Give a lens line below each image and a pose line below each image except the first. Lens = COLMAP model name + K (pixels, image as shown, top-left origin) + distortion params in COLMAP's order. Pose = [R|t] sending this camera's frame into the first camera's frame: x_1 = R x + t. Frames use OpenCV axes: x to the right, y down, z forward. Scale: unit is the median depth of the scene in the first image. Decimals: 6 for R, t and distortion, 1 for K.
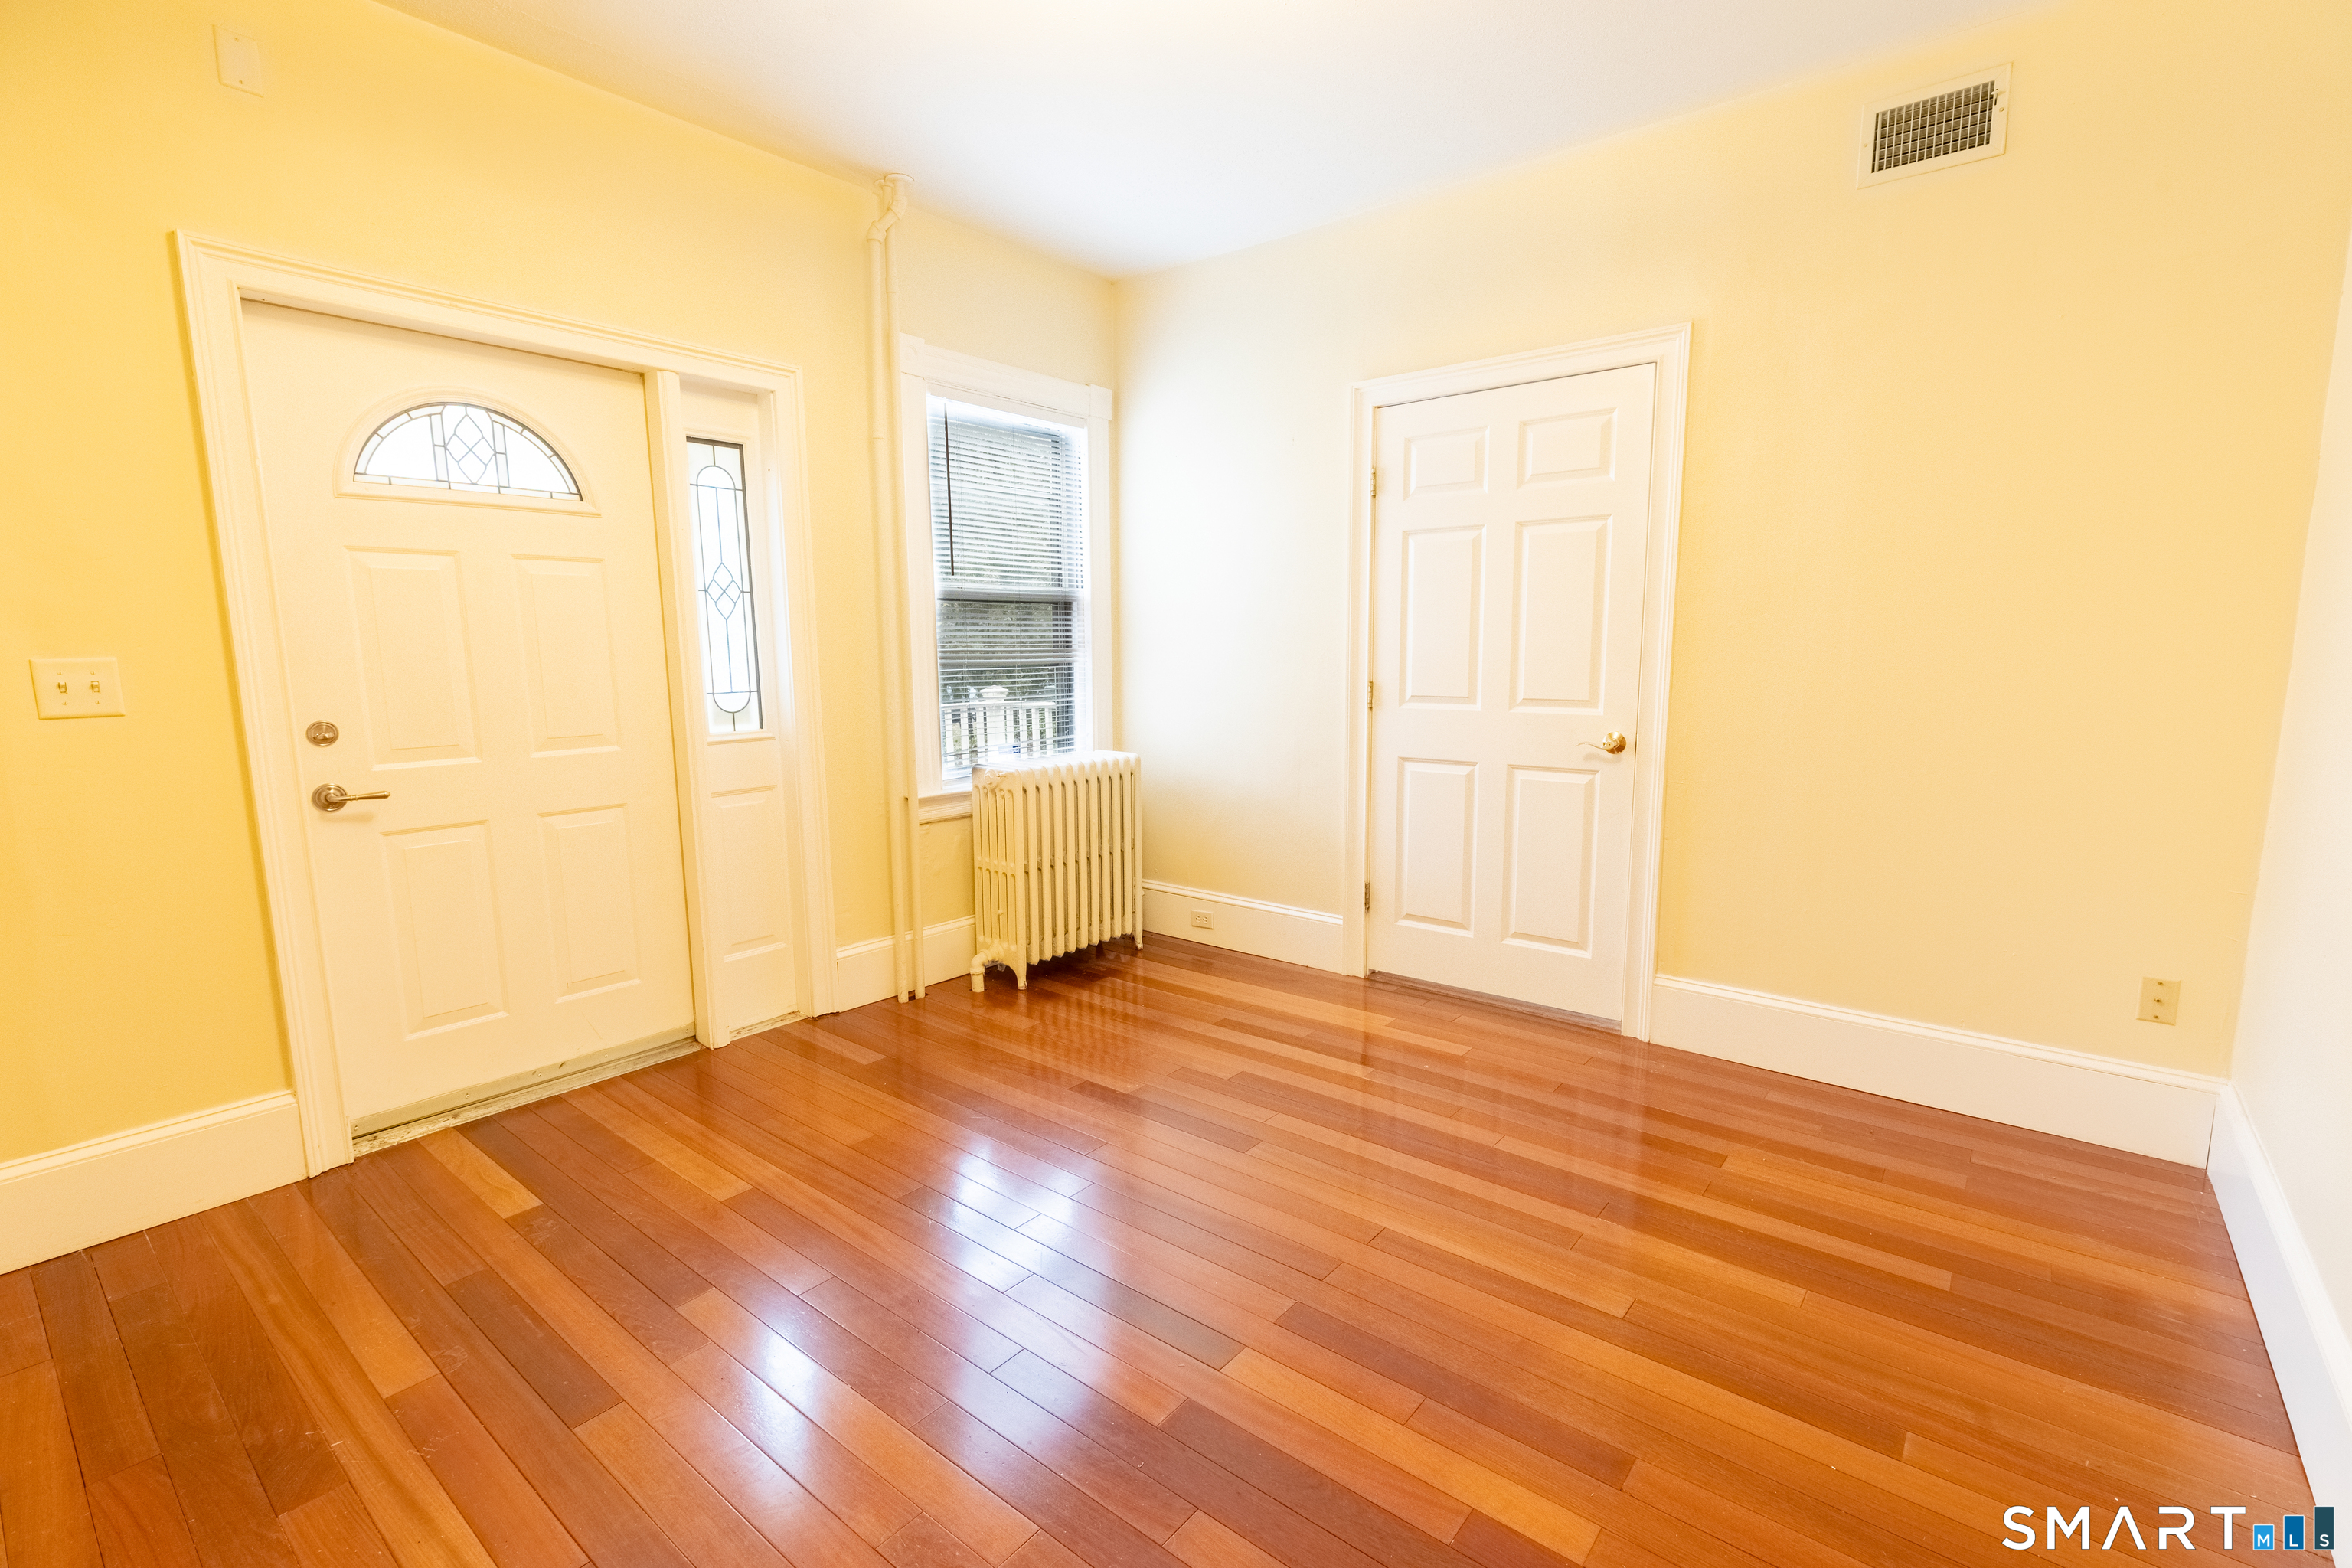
lens RADIAL K [[1046.1, 0, 1179.9], [0, 1046.1, 791.2], [0, 0, 1]] dist [0.002957, 0.000370]
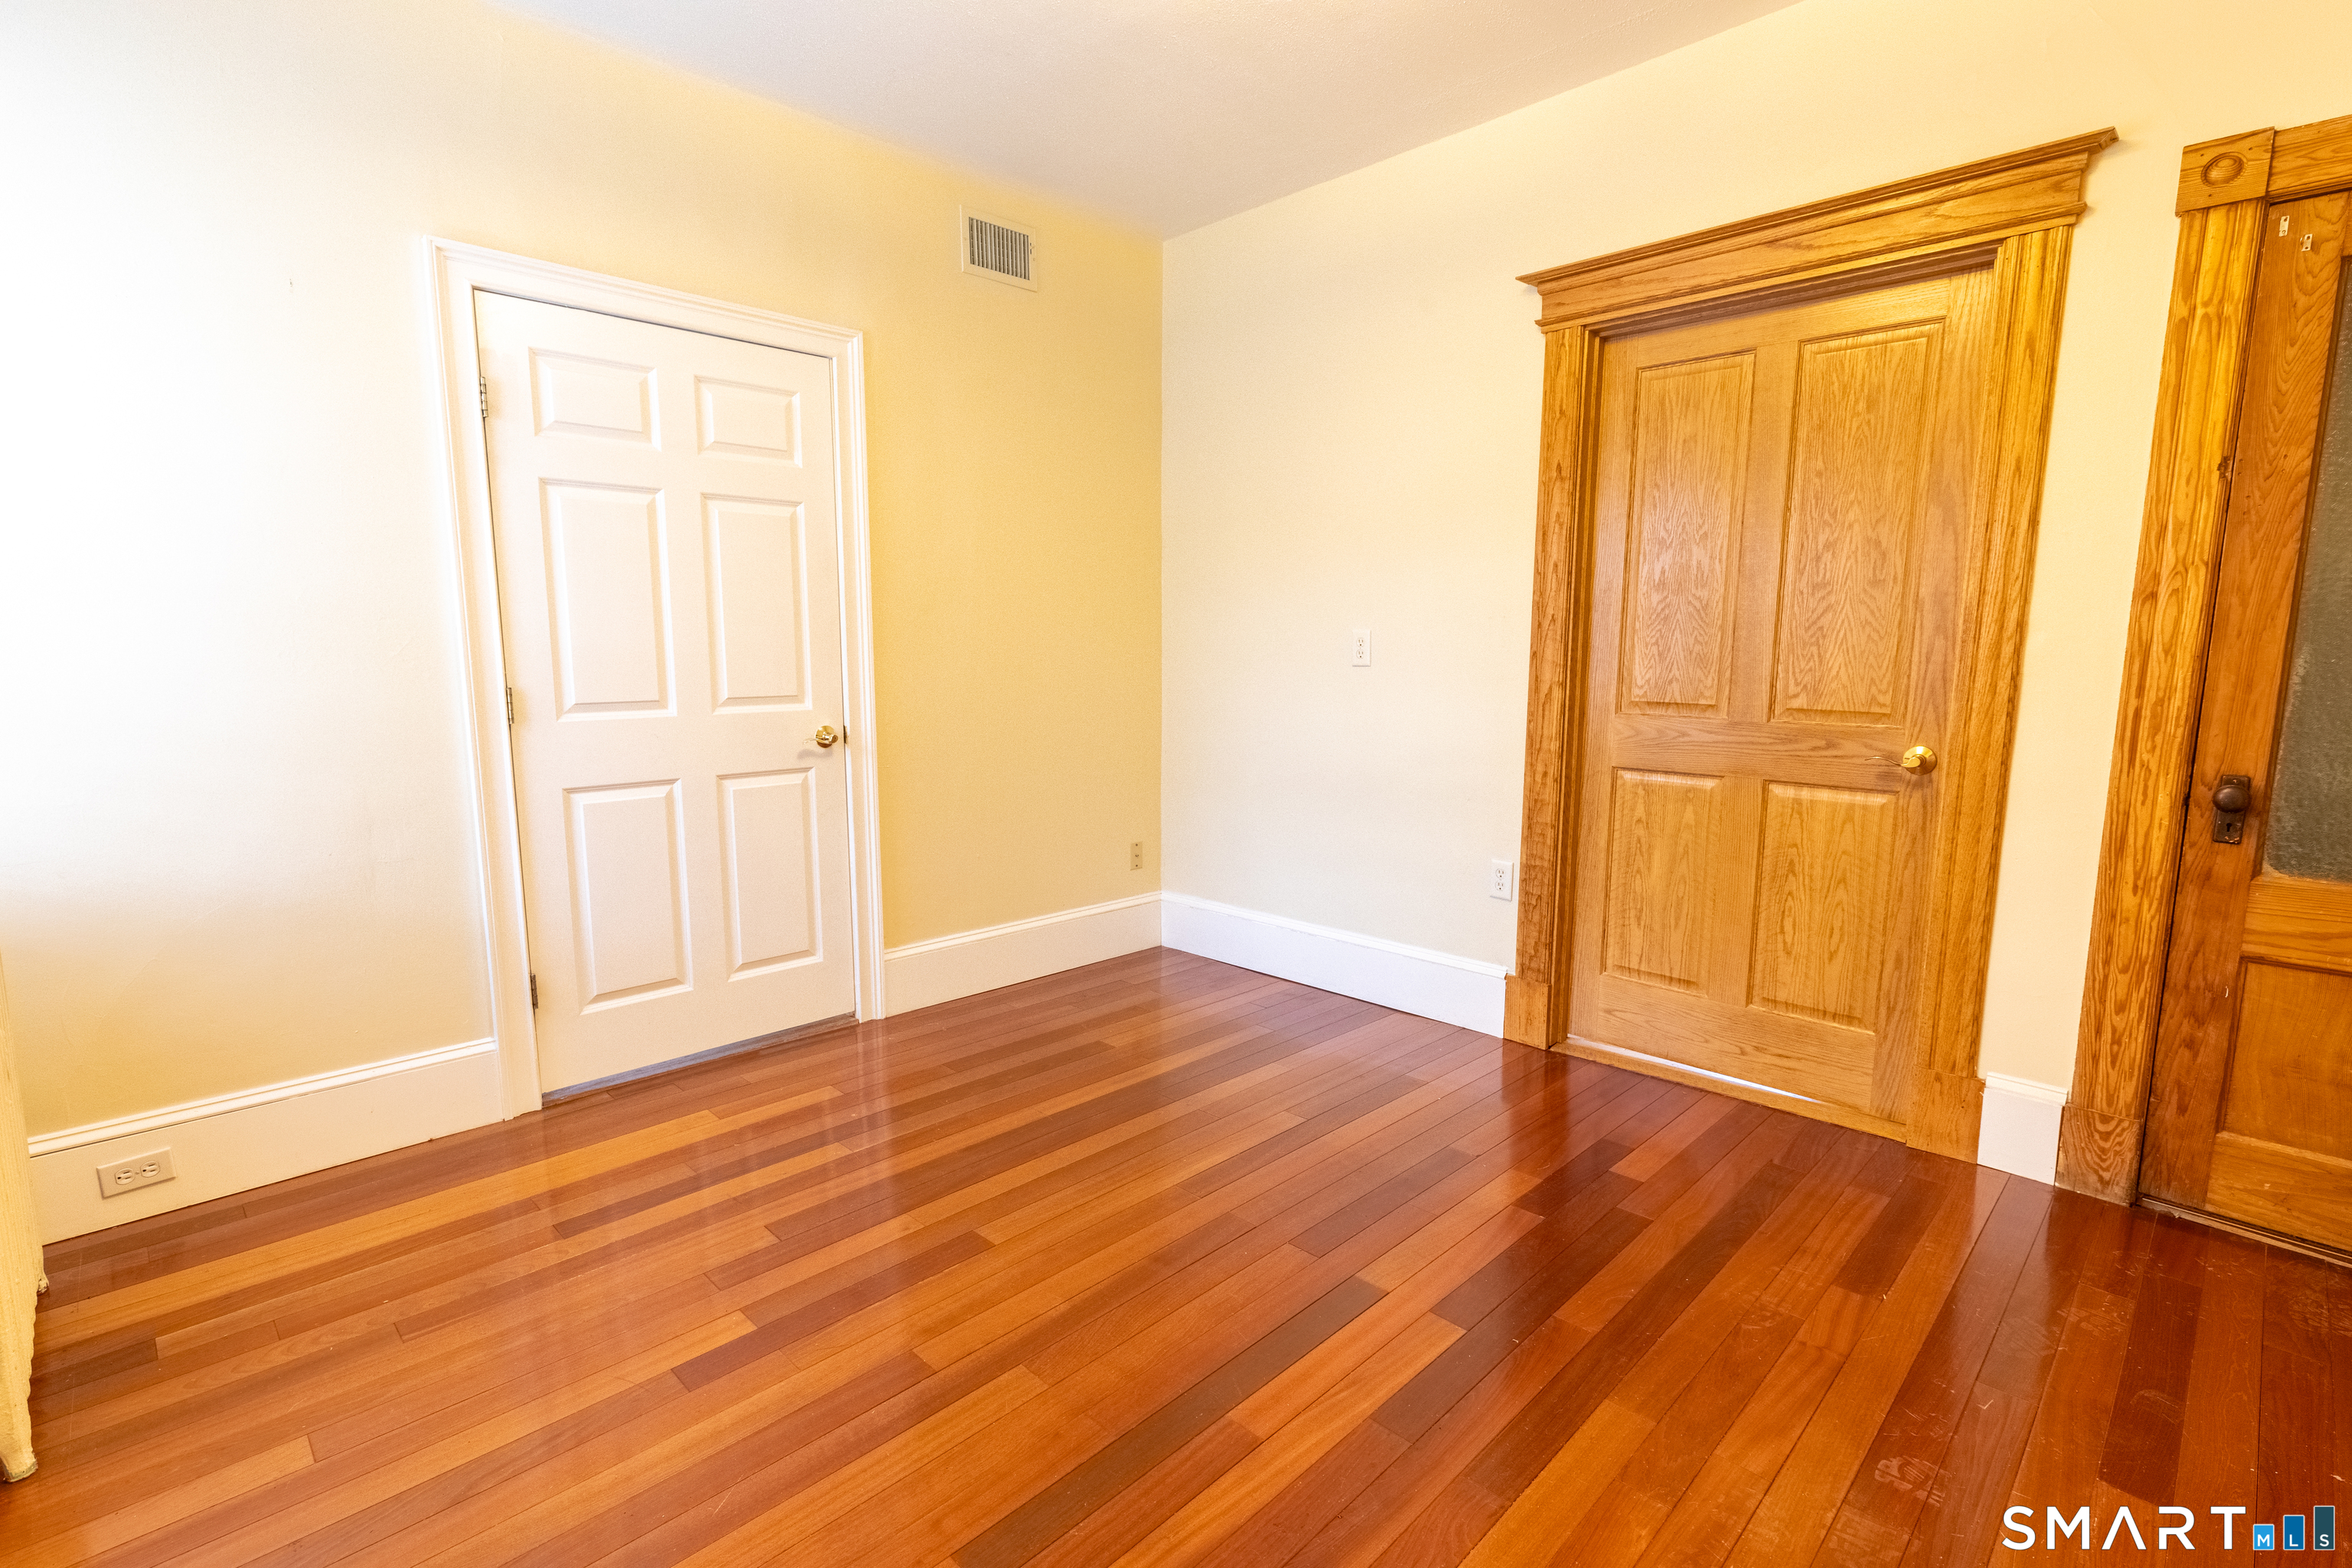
lens RADIAL K [[1097.1, 0, 1179.6], [0, 1097.1, 794.9], [0, 0, 1]] dist [0.001188, -0.000047]
pose [[0.101402, -0.133965, 0.985785, -0.581341], [0.137587, 0.983258, 0.119469, -0.070302], [-0.985285, 0.123517, 0.118136, 0.562112]]
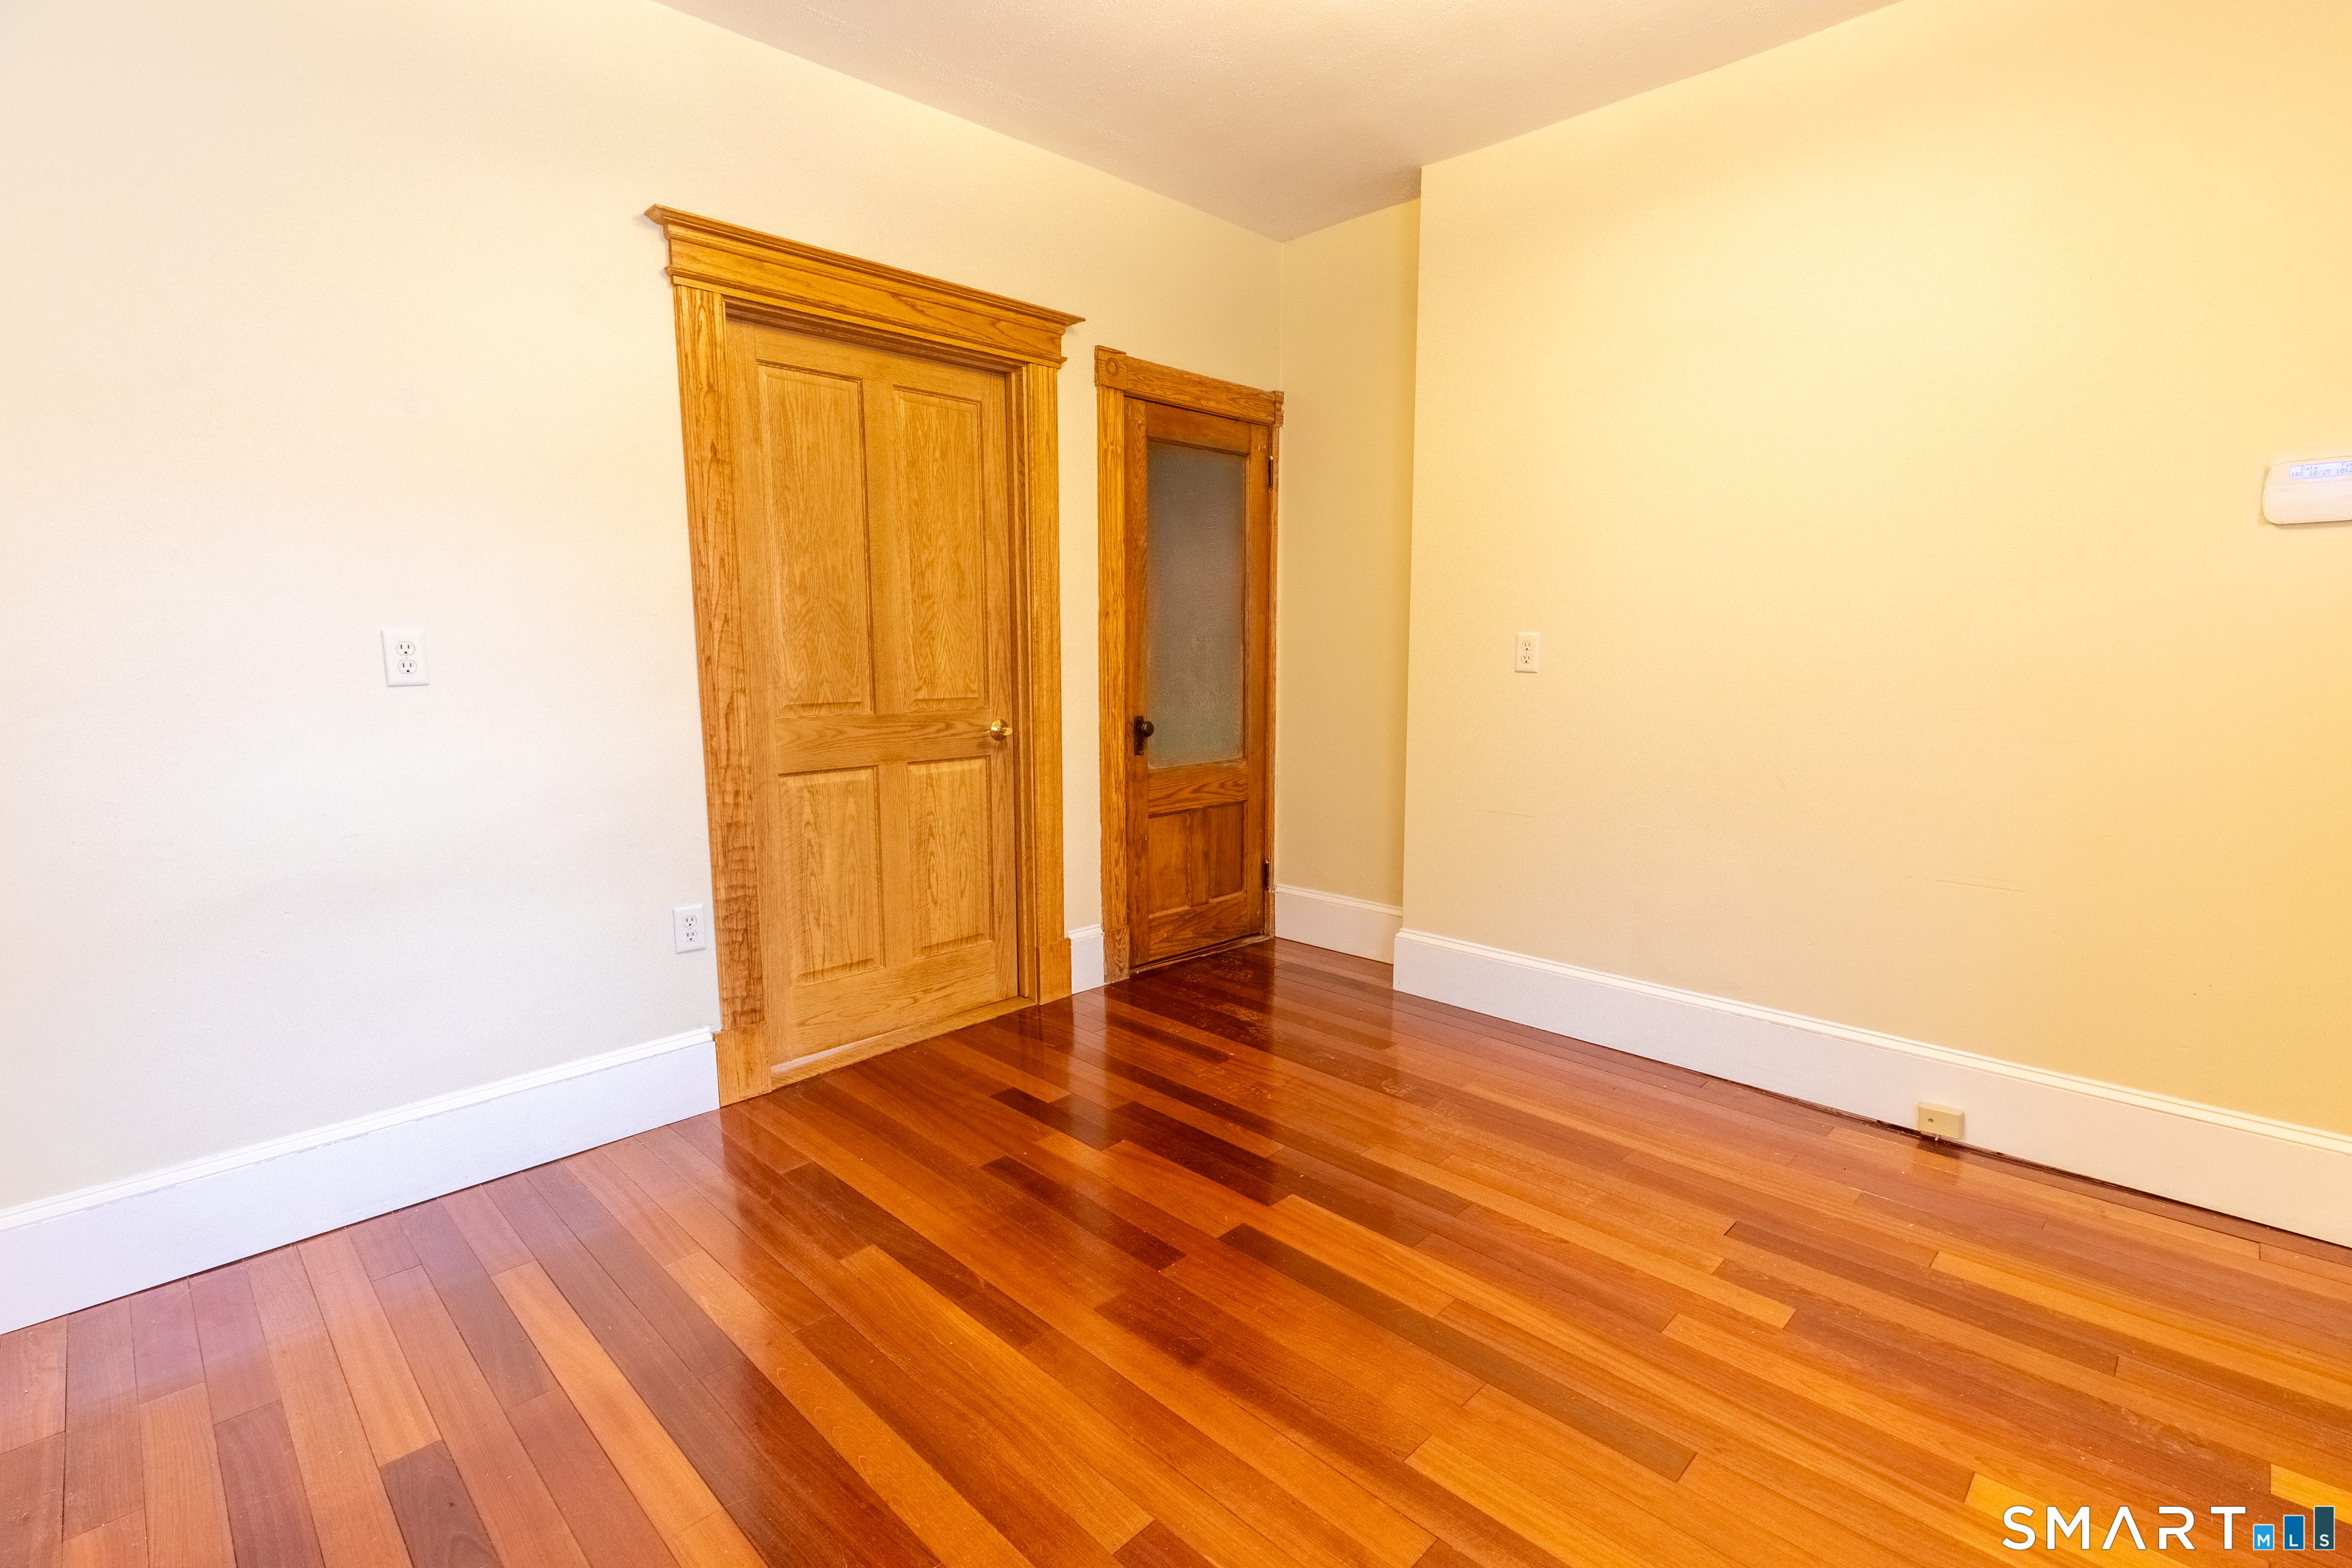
lens RADIAL K [[1085.1, 0, 1183.1], [0, 1085.1, 790.4], [0, 0, 1]] dist [0.004117, -0.000024]
pose [[-0.995322, -0.004262, 0.096523, -0.005350], [0.022661, 0.960859, 0.276109, -0.161385], [-0.093922, 0.277005, -0.956267, 1.158251]]
